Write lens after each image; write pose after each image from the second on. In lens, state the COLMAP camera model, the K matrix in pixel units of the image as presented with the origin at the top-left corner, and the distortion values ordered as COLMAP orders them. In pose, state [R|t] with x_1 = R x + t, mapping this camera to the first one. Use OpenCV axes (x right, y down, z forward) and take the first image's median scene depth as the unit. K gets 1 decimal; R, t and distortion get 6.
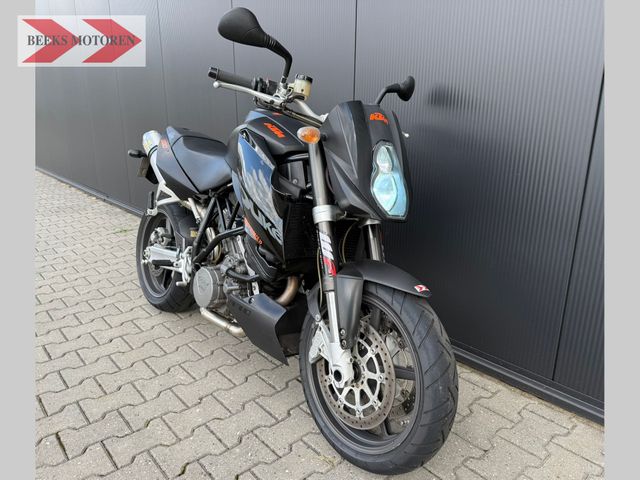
lens RADIAL K [[444.7, 0, 320.0], [0, 444.7, 240.0], [0, 0, 1]] dist [0.091168, -0.000950]
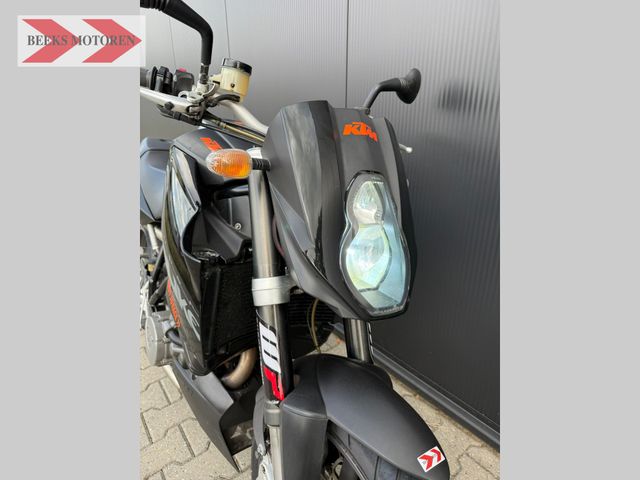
lens RADIAL K [[442.7, 0, 289.7], [0, 442.7, 275.0], [0, 0, 1]] dist [-0.001245, -0.001496]
pose [[0.997686, 0.009460, -0.067328, 0.078535], [-0.005225, 0.998012, 0.062800, -0.118626], [0.067788, -0.062303, 0.995753, 0.401648]]
